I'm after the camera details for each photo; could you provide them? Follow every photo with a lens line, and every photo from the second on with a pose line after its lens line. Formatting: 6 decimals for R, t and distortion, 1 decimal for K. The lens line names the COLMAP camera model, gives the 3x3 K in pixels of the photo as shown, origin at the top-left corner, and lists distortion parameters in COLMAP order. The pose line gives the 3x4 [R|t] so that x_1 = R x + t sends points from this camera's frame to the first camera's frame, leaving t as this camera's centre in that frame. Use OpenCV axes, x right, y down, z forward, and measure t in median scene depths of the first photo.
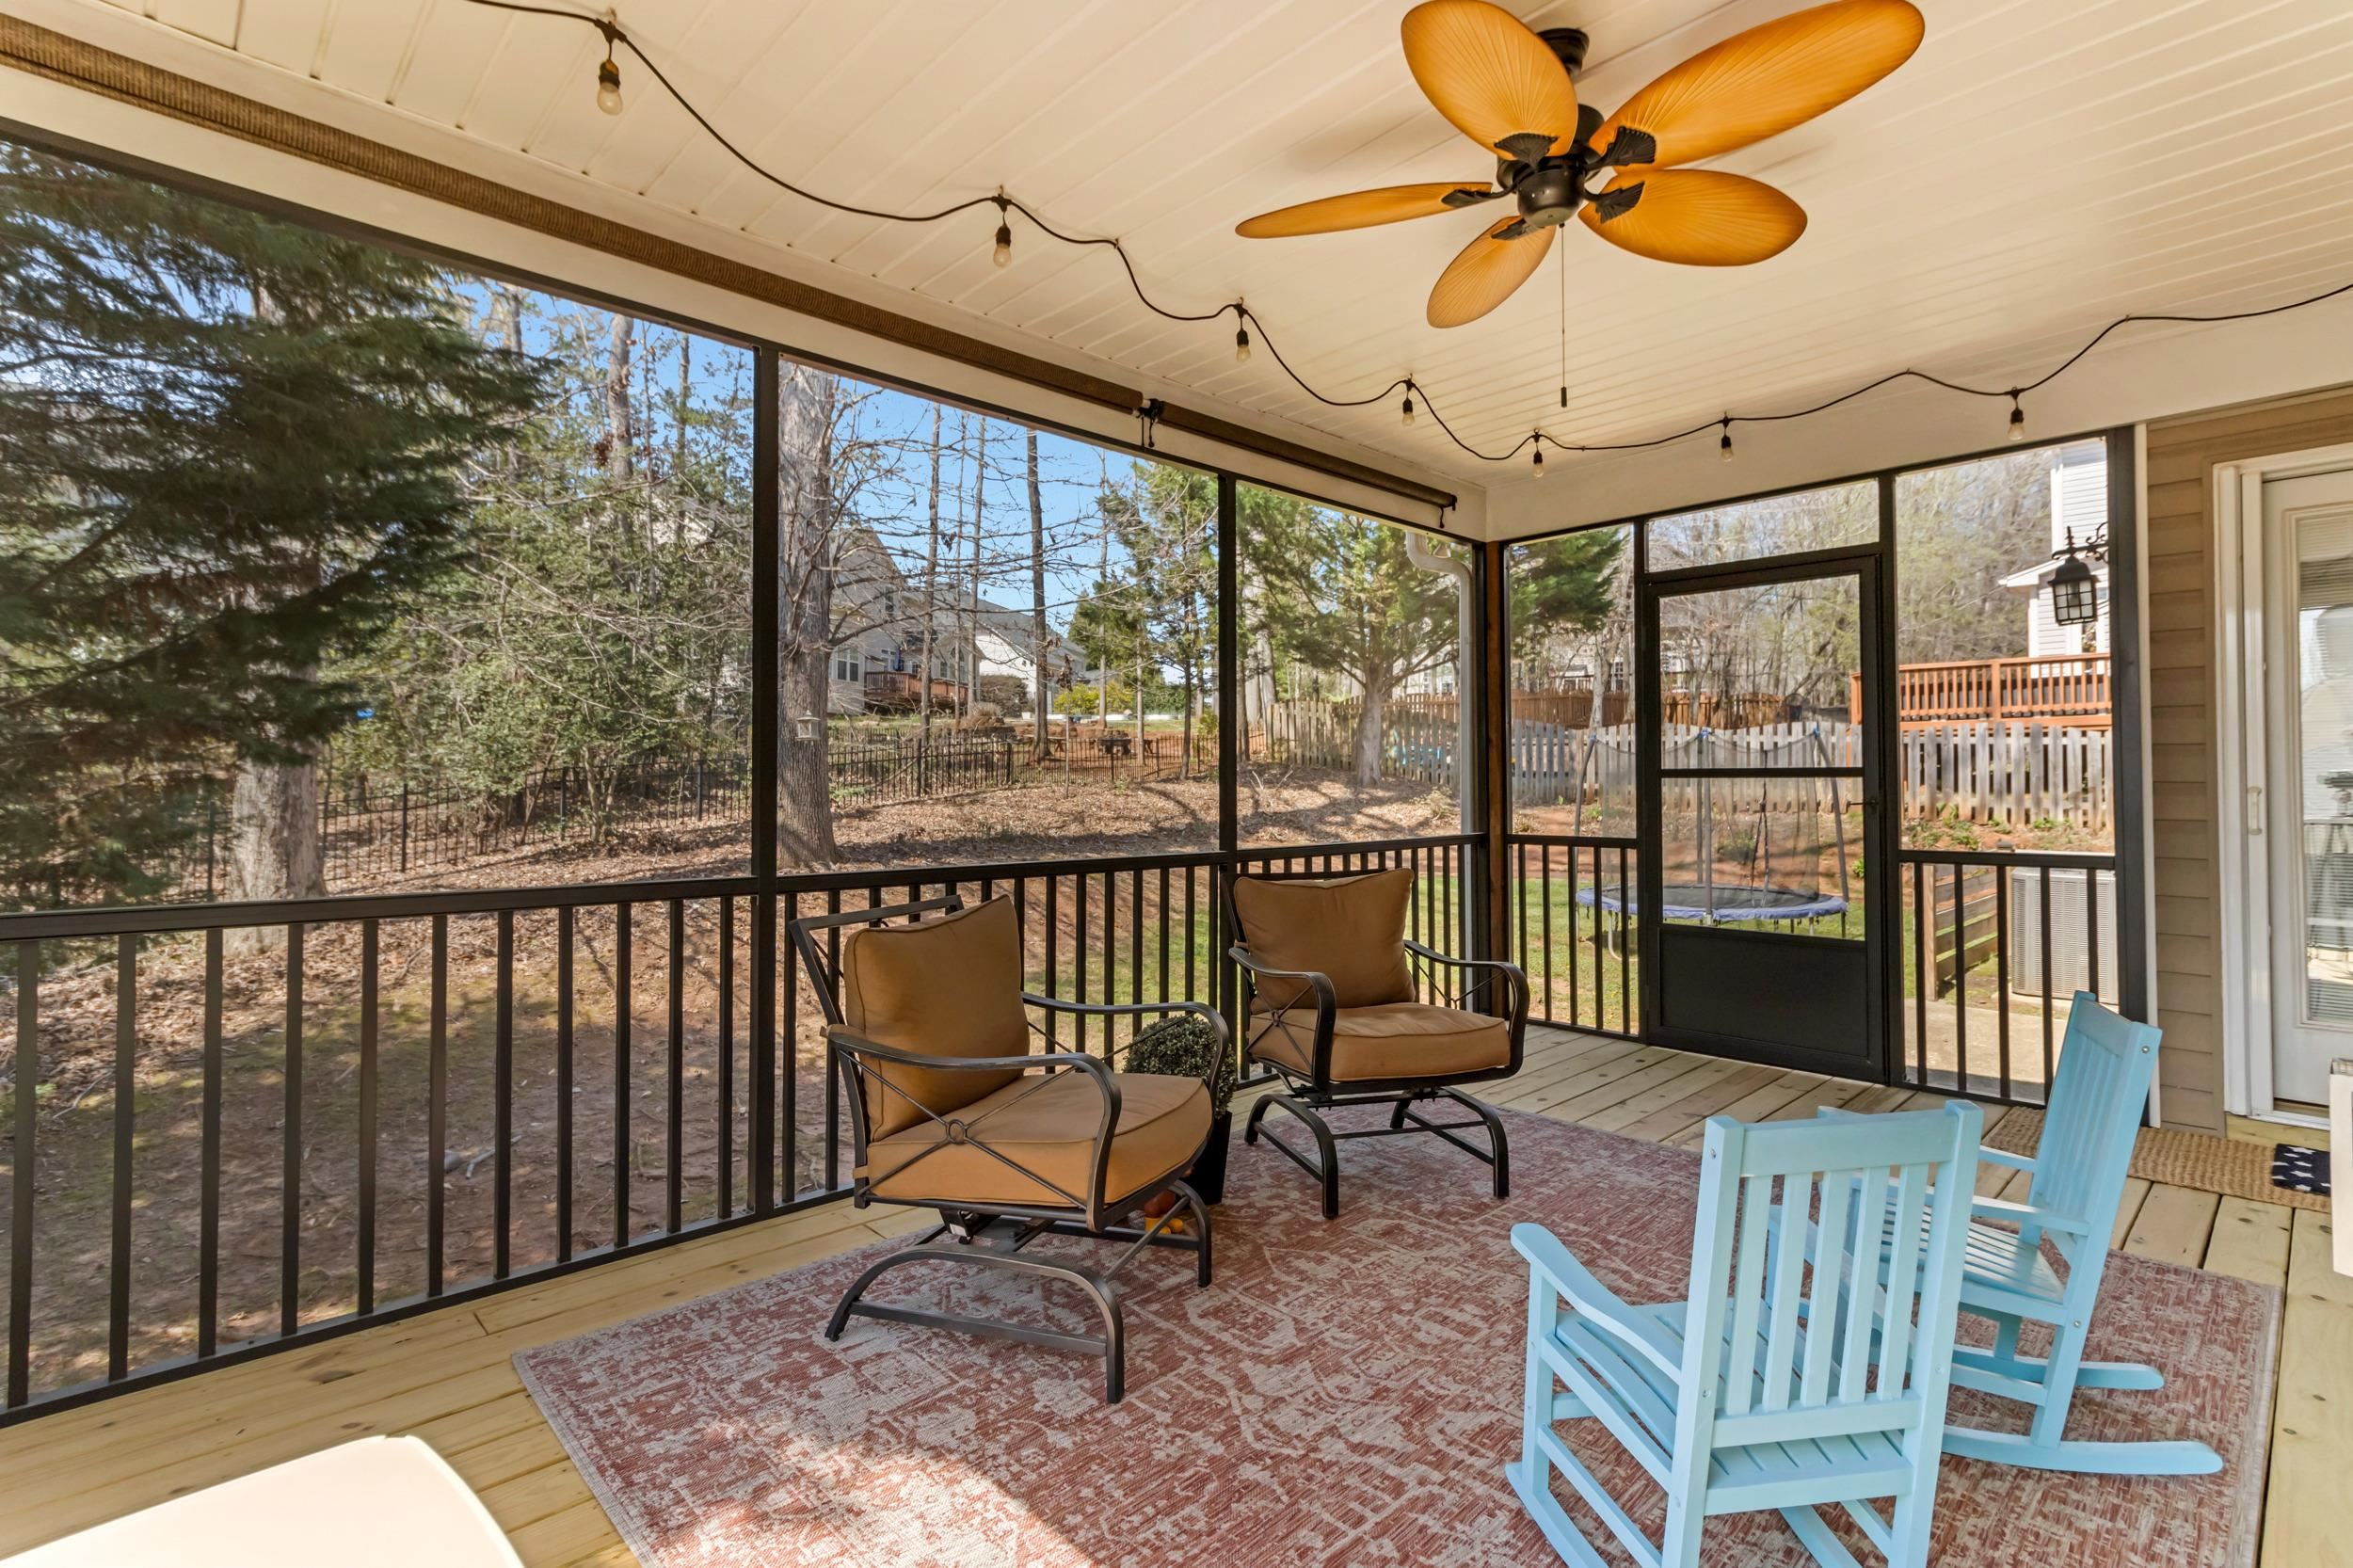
lens RADIAL K [[1131.1, 0, 1192.2], [0, 1131.1, 778.8], [0, 0, 1]] dist [0.009551, 0.000645]
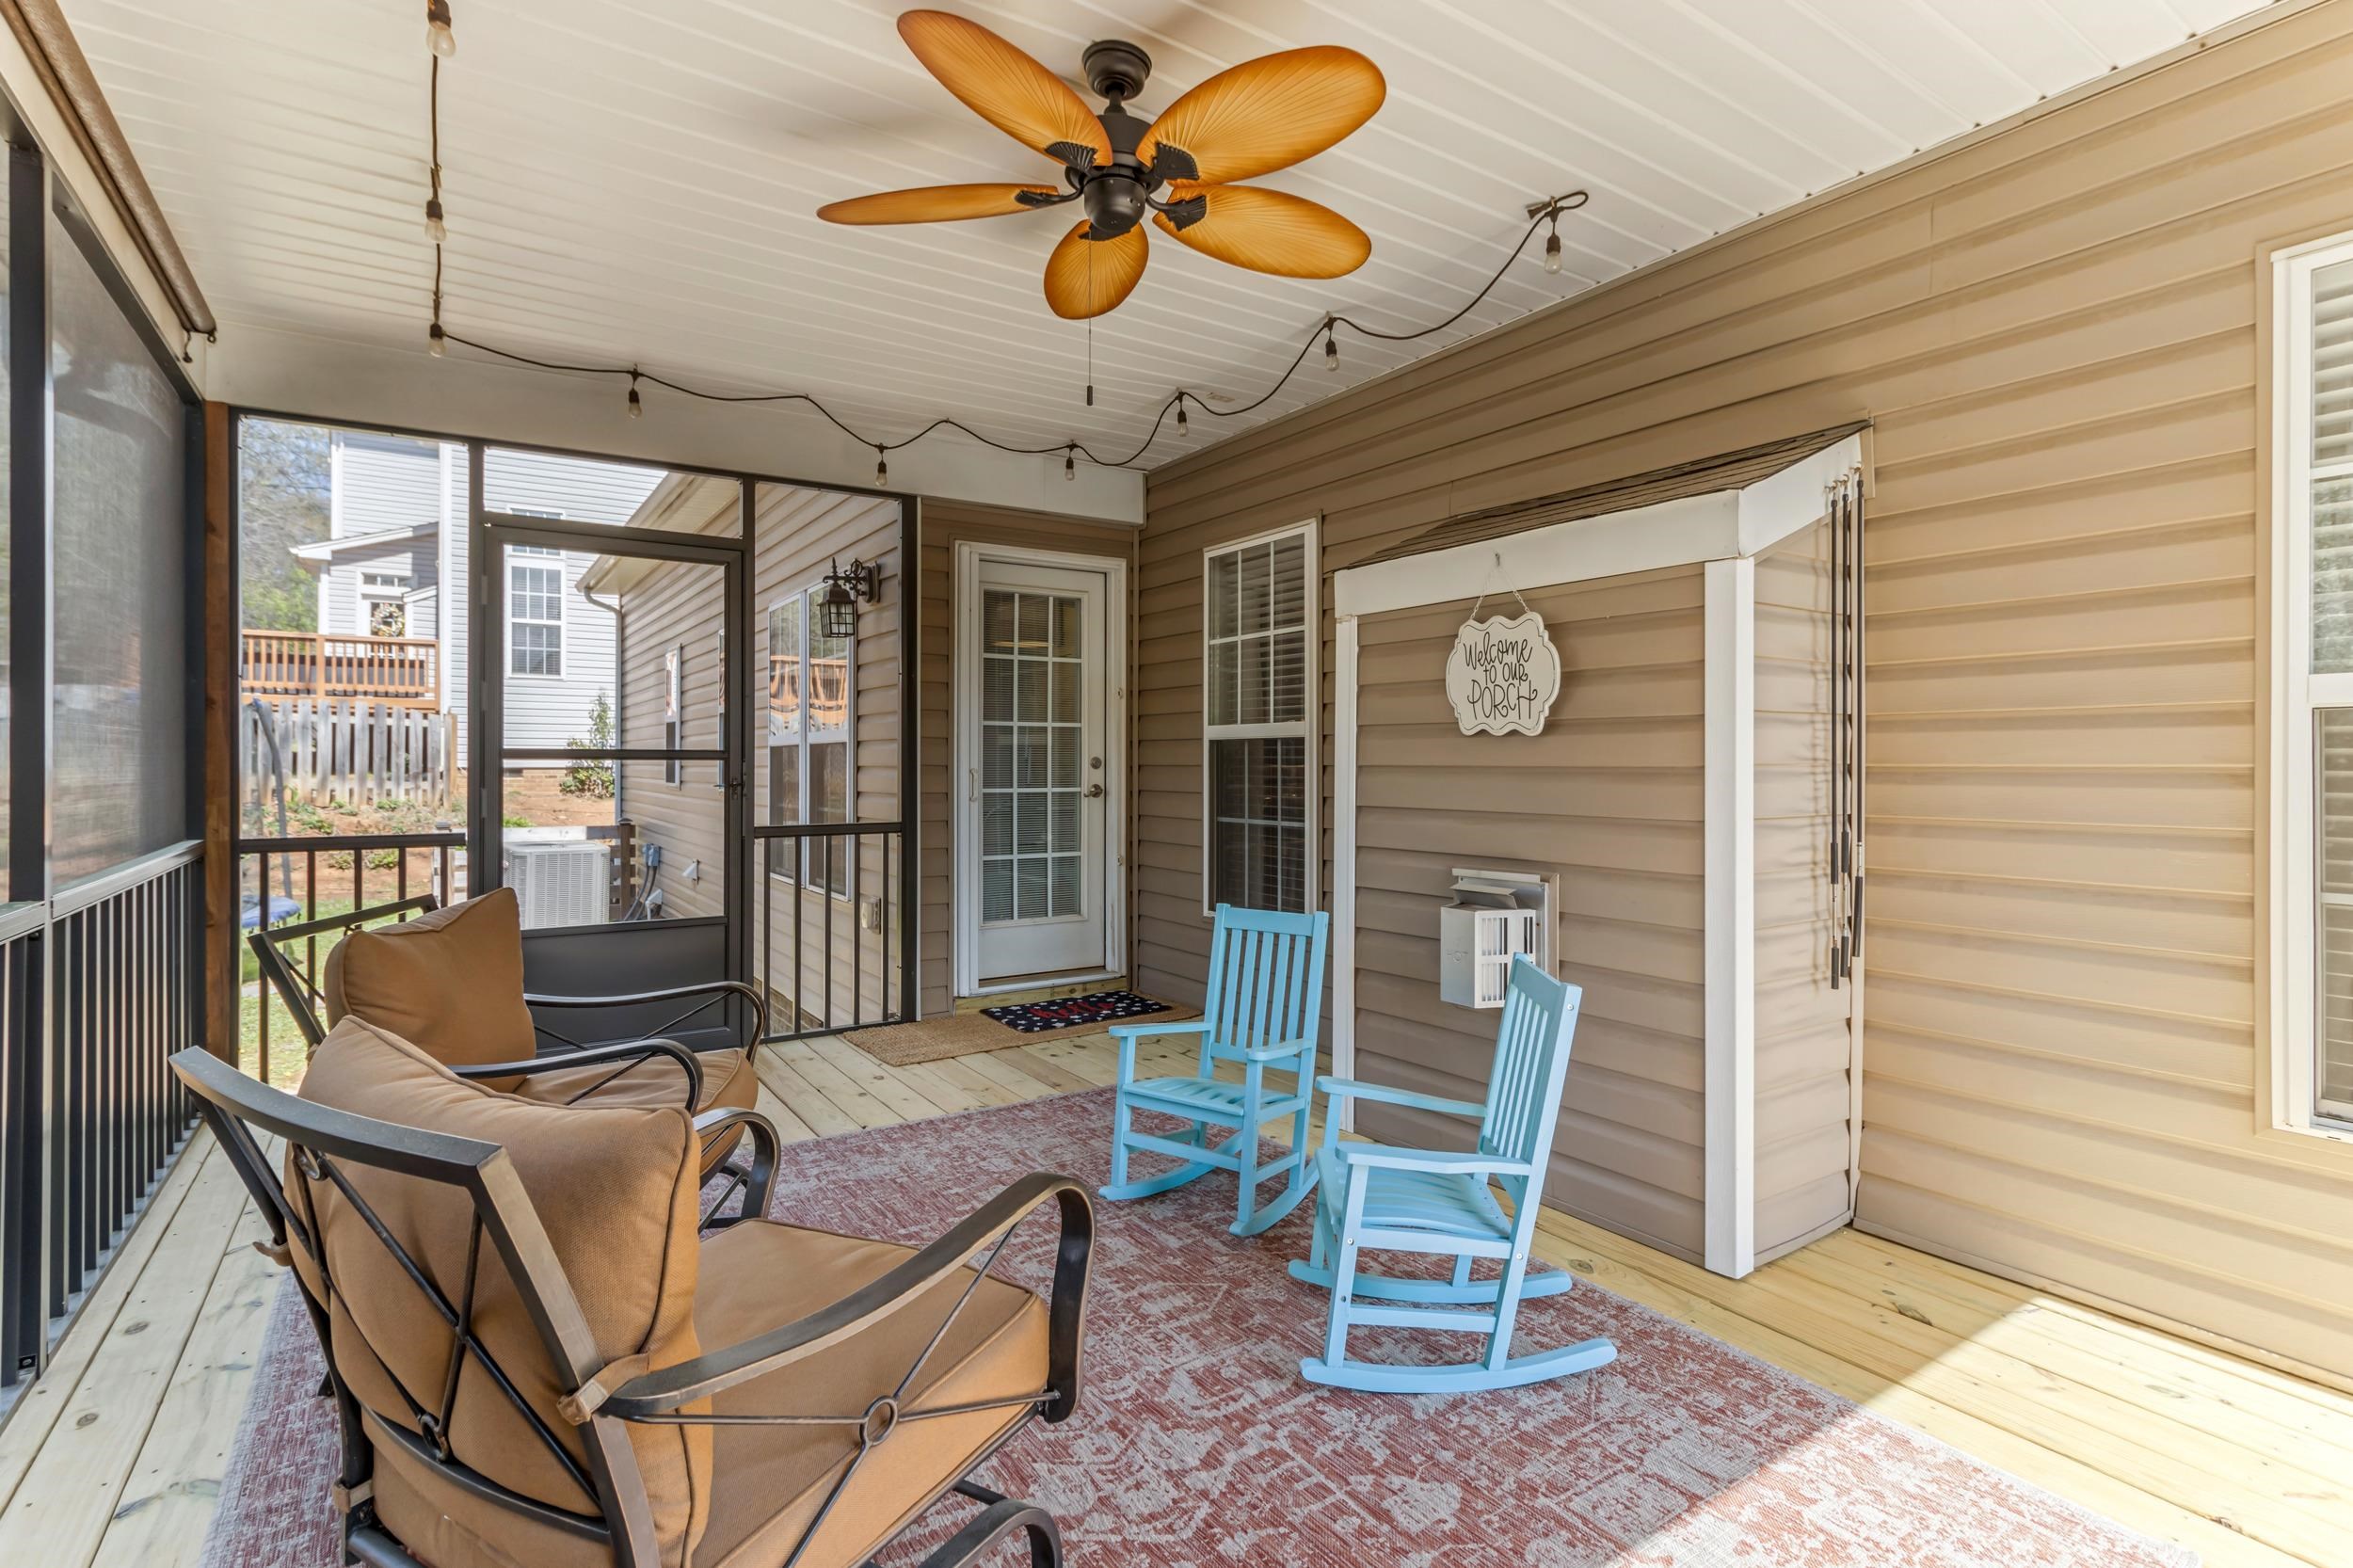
lens RADIAL K [[1131.1, 0, 1192.2], [0, 1131.1, 770.1], [0, 0, 1]] dist [0.009551, 0.000645]
pose [[0.178106, -0.004119, 0.984003, -0.114908], [-0.005986, 0.999968, 0.005270, 0.000006], [-0.983993, -0.006829, 0.178076, 0.122469]]
